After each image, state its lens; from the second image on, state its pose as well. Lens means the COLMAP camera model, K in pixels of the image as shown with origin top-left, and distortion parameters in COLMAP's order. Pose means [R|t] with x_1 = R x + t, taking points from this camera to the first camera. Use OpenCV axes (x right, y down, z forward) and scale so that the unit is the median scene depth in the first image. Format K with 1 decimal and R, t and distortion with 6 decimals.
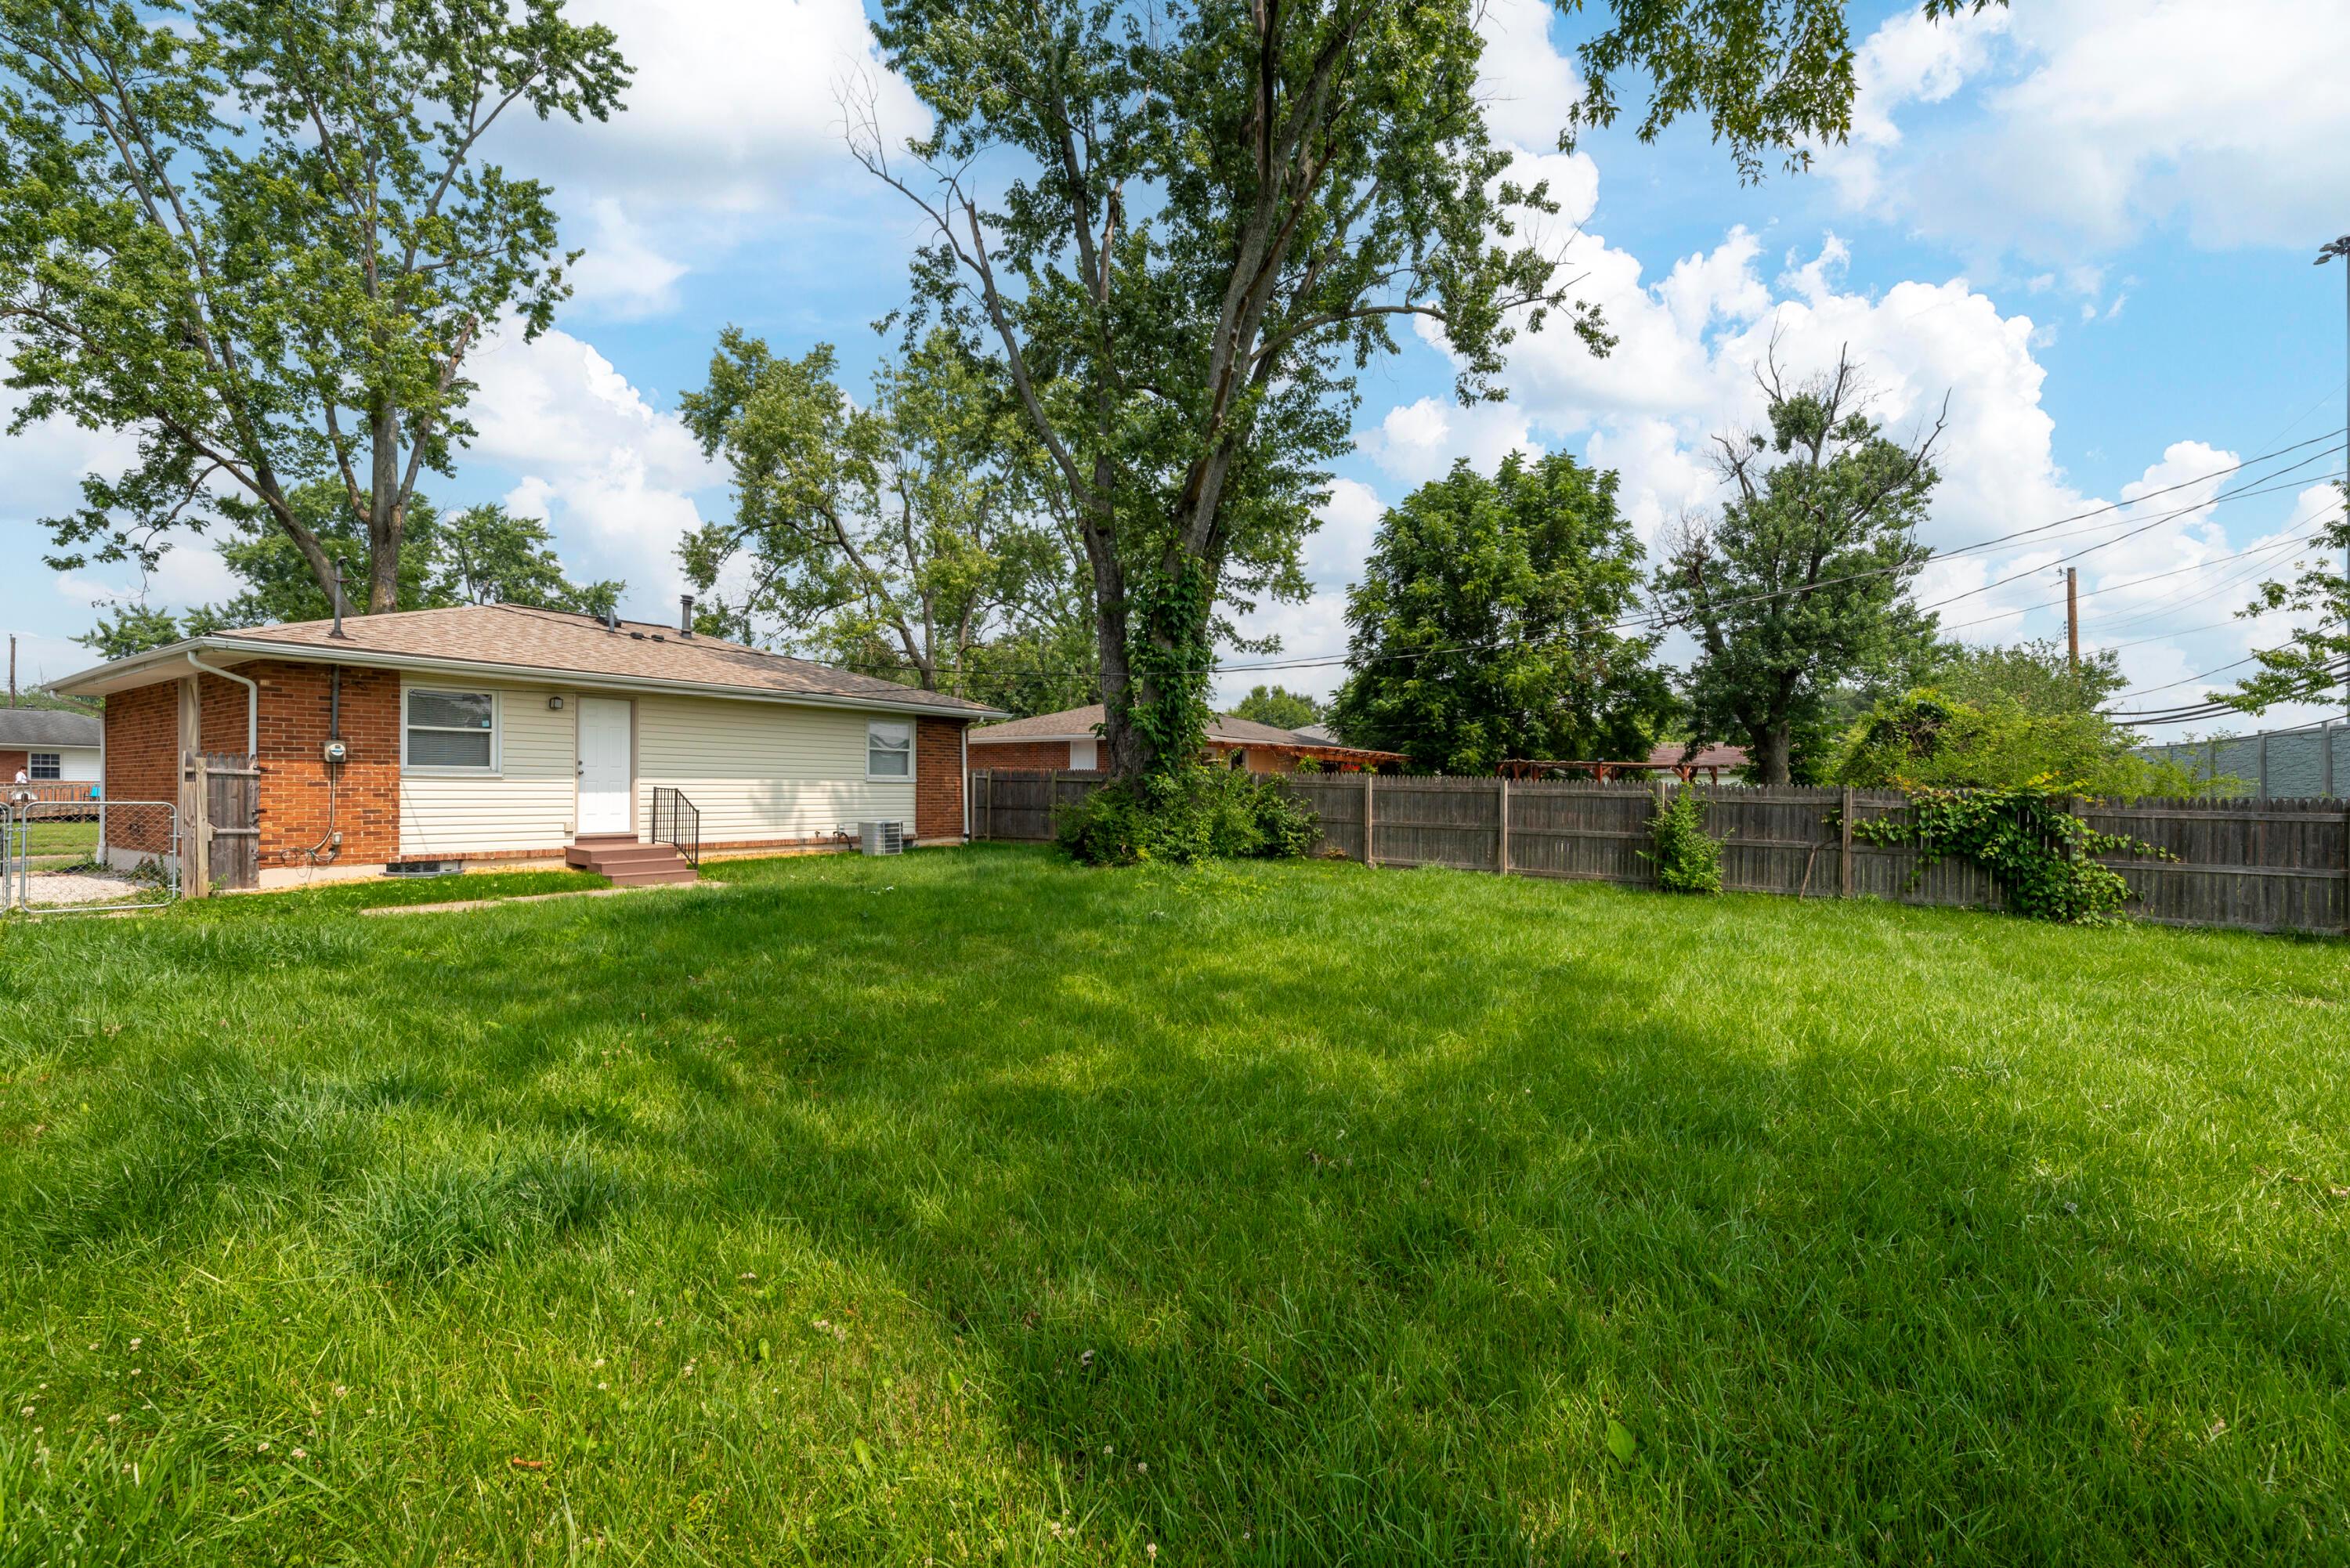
lens RADIAL K [[1008.8, 0, 1158.4], [0, 1008.8, 793.0], [0, 0, 1]] dist [0.001191, -0.000589]
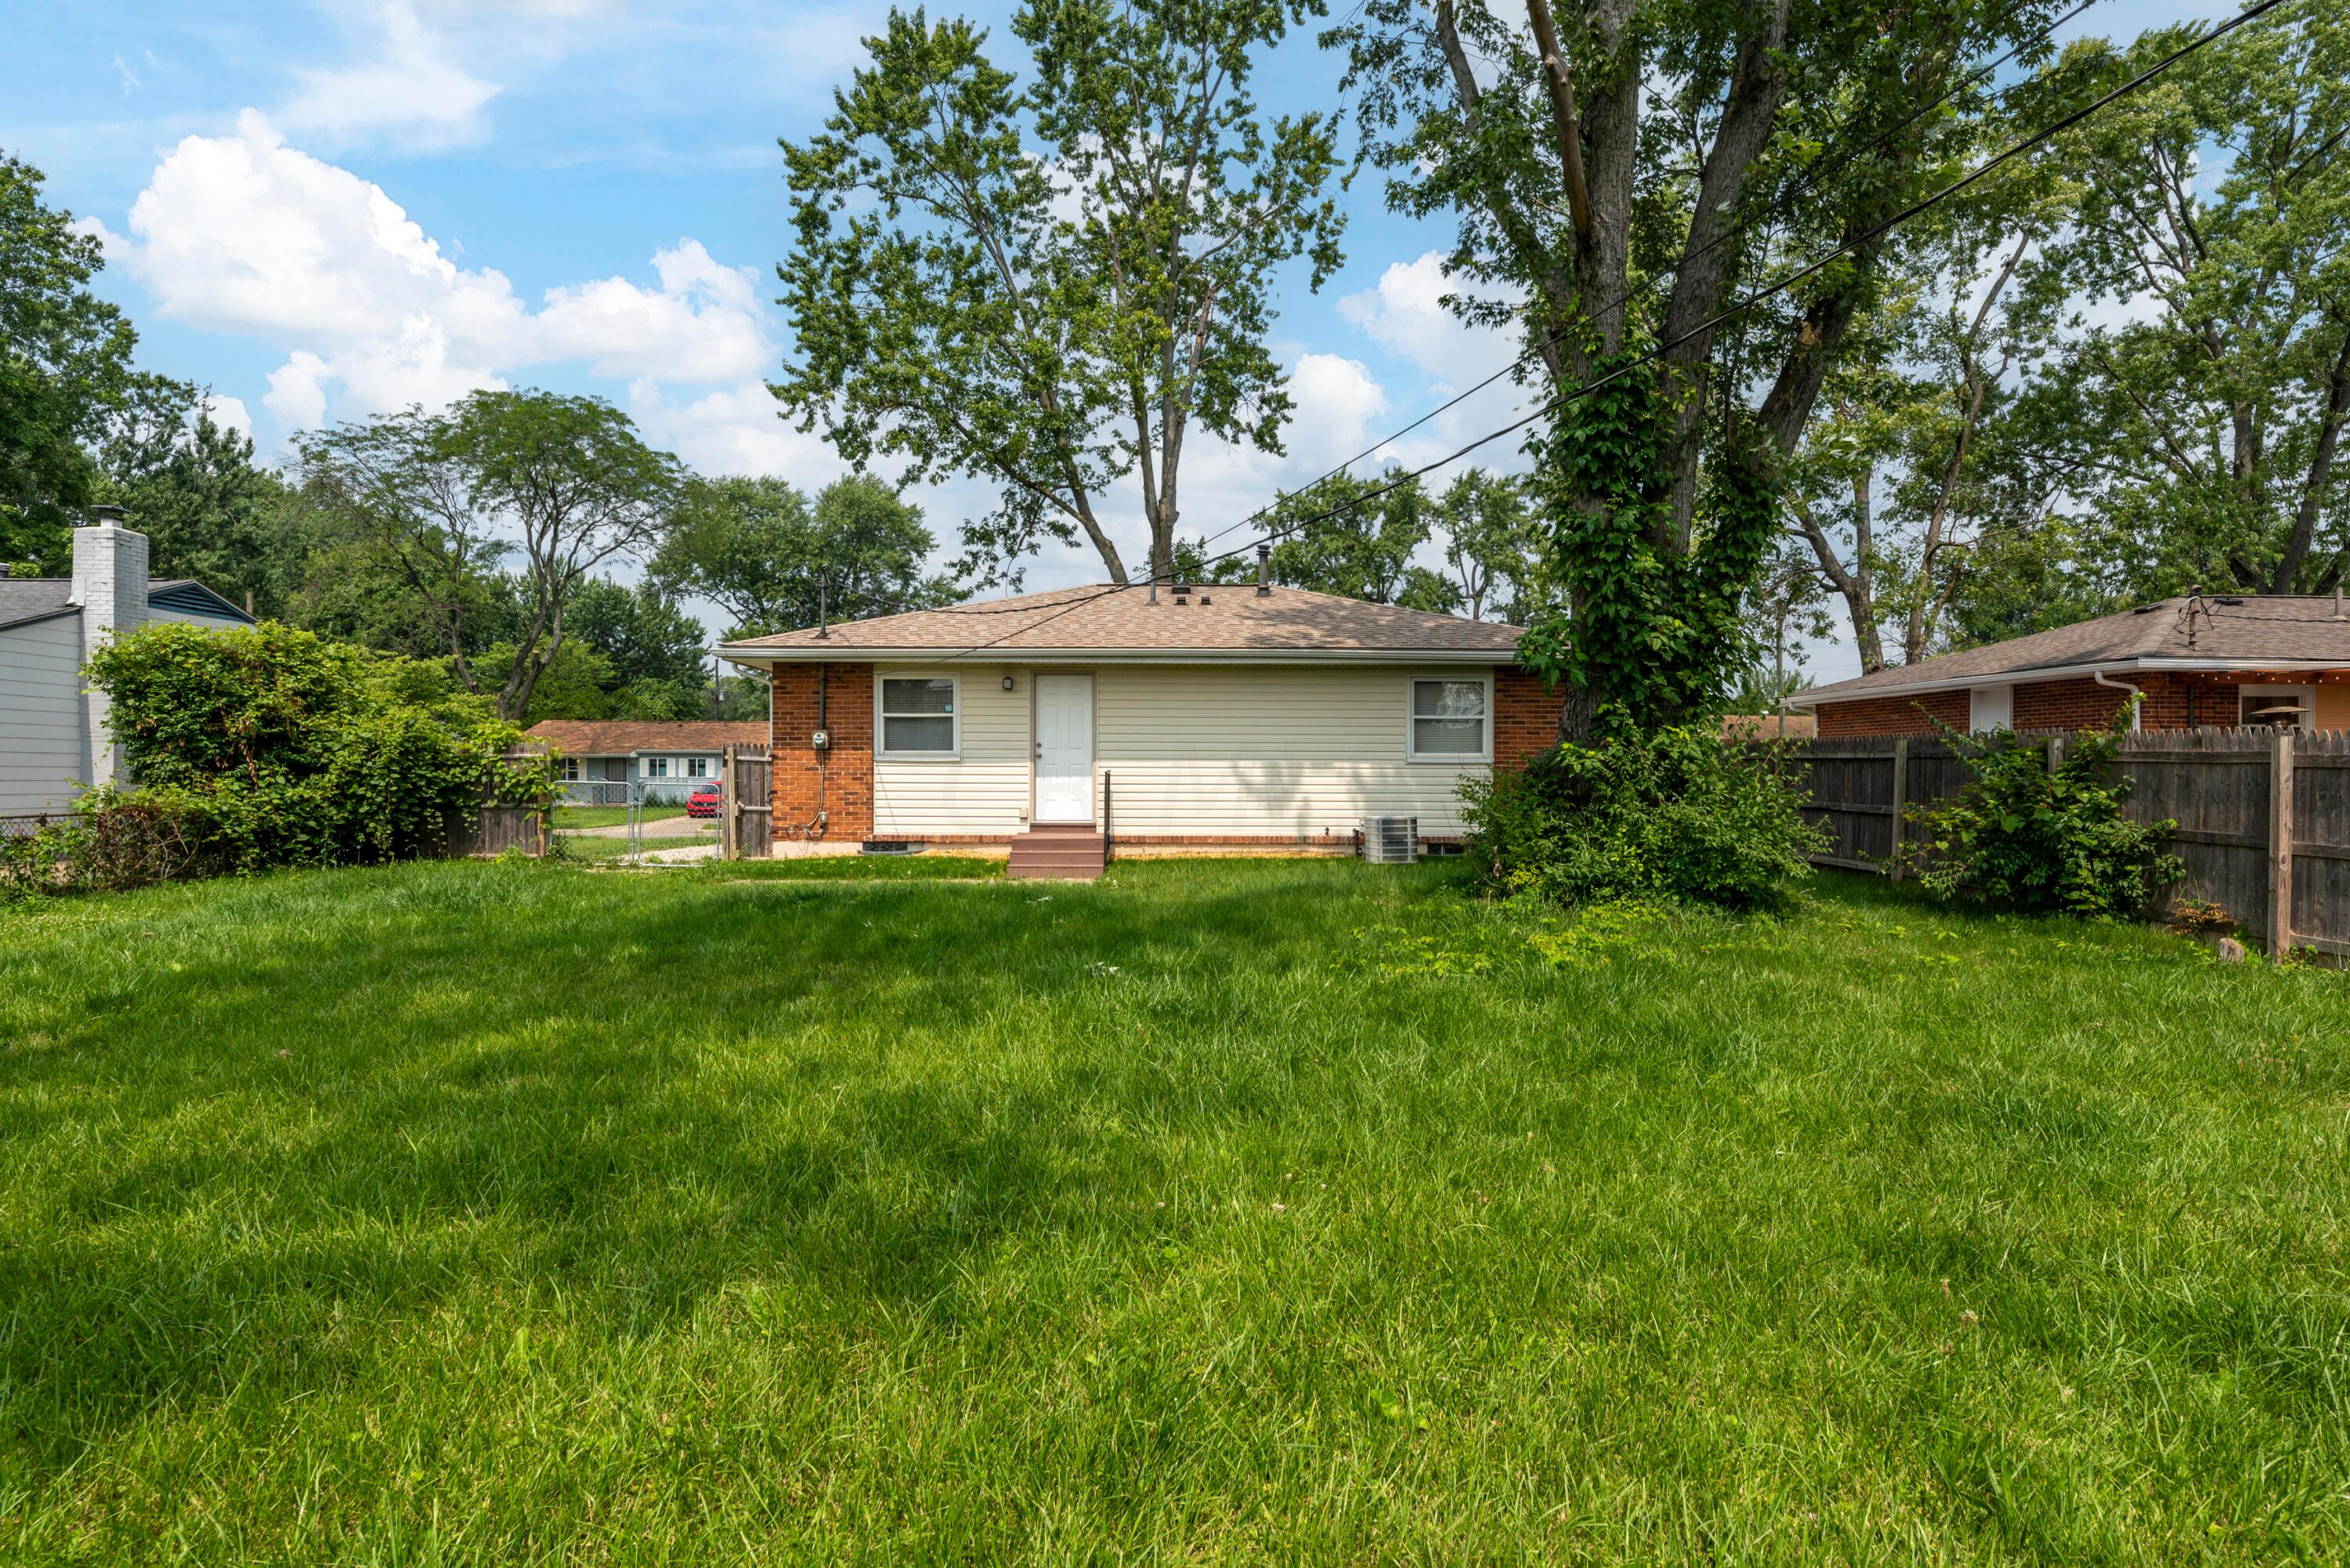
lens RADIAL K [[1267.8, 0, 1175.0], [0, 1267.8, 784.0], [0, 0, 1]] dist [-0.002139, 0.000267]
pose [[0.566158, 0.001243, -0.824296, 0.512549], [-0.001488, 0.999999, 0.000486, 0.006147], [0.824296, 0.000951, 0.566159, 0.470050]]
